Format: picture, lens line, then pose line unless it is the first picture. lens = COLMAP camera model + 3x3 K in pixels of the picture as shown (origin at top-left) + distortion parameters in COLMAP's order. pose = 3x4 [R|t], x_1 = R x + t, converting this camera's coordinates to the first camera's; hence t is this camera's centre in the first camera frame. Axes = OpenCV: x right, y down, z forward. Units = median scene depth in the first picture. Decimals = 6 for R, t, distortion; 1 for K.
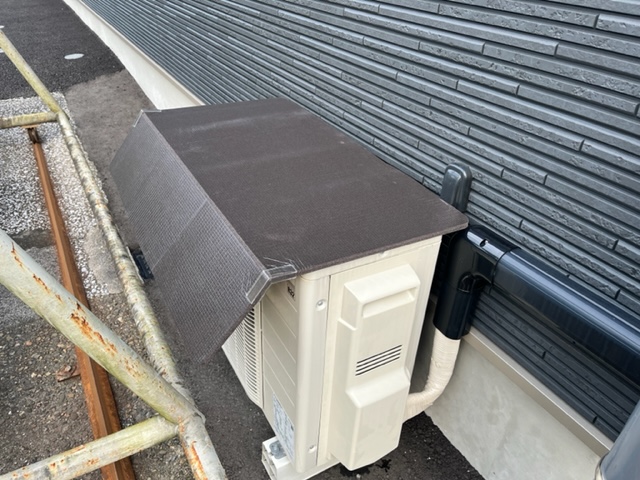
lens RADIAL K [[486.4, 0, 323.8], [0, 486.4, 243.2], [0, 0, 1]] dist [0.048726, -0.066965]
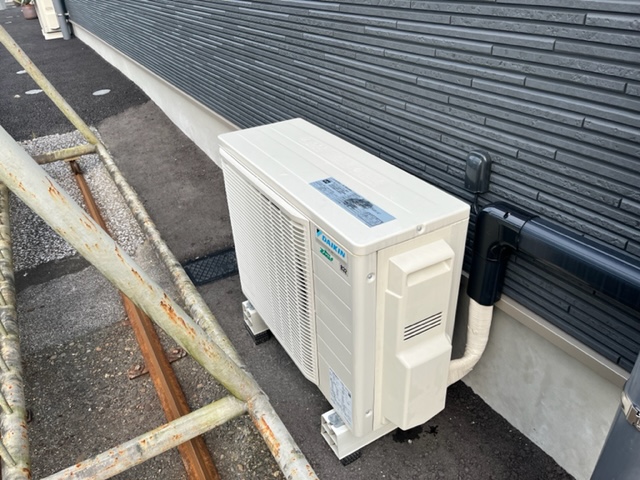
lens RADIAL K [[486.4, 0, 322.4], [0, 486.4, 240.3], [0, 0, 1]] dist [0.048726, -0.066965]
pose [[0.996365, -0.075806, -0.038853, -0.054480], [0.074431, 0.996587, -0.035698, 0.054970], [0.041427, 0.032676, 0.998607, -0.139808]]
